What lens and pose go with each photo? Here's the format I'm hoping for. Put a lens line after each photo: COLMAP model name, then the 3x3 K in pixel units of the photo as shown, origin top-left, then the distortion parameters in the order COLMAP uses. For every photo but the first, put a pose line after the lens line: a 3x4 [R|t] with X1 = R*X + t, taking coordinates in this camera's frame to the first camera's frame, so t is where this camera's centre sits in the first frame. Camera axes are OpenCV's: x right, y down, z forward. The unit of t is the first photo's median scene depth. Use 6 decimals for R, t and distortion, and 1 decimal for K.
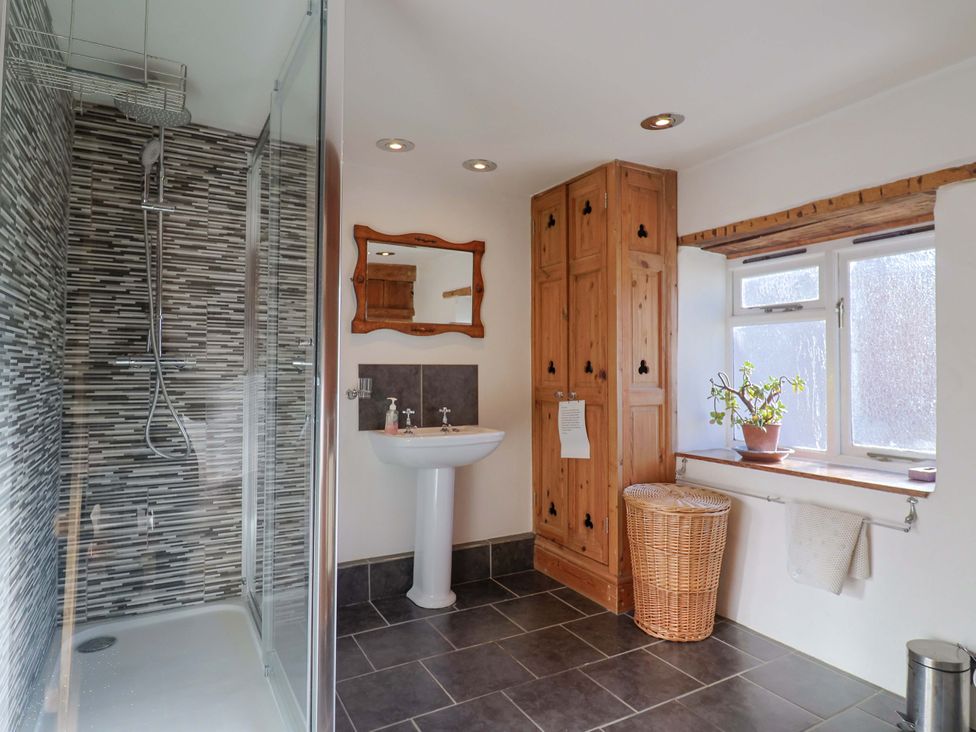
lens RADIAL K [[563.8, 0, 488.6], [0, 563.8, 368.9], [0, 0, 1]] dist [-0.001632, -0.011569]
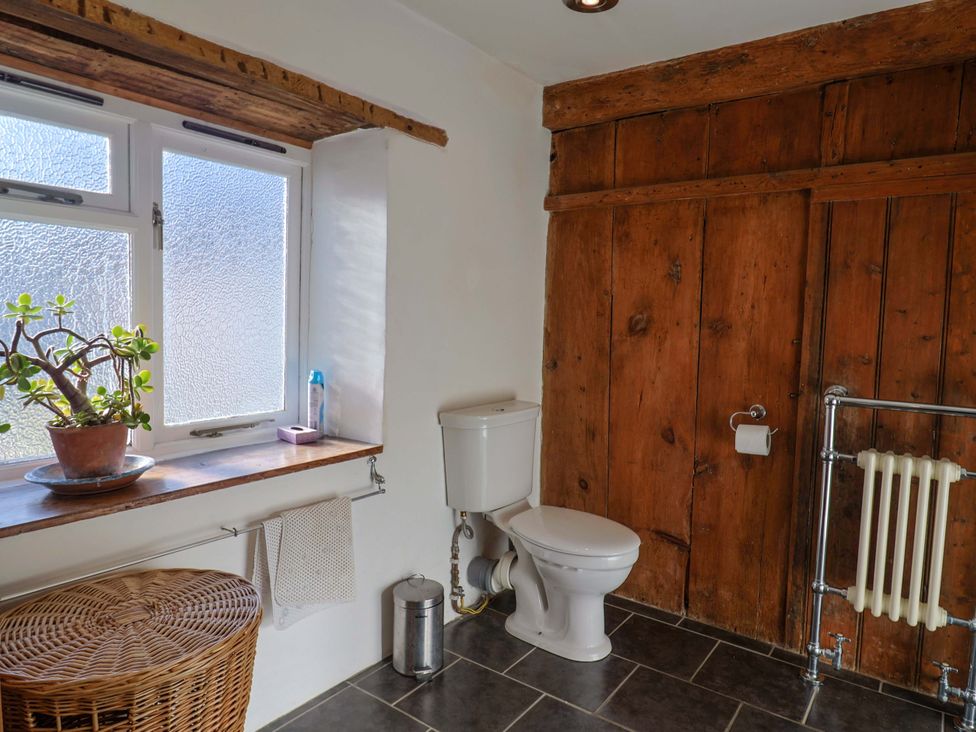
lens RADIAL K [[624.3, 0, 488.0], [0, 624.3, 366.0], [0, 0, 1]] dist [0.000616, 0.000189]
pose [[-0.411027, -0.081612, 0.907963, -0.195273], [-0.022599, 0.996591, 0.079348, -0.005786], [-0.911343, 0.012096, -0.411470, 0.959735]]
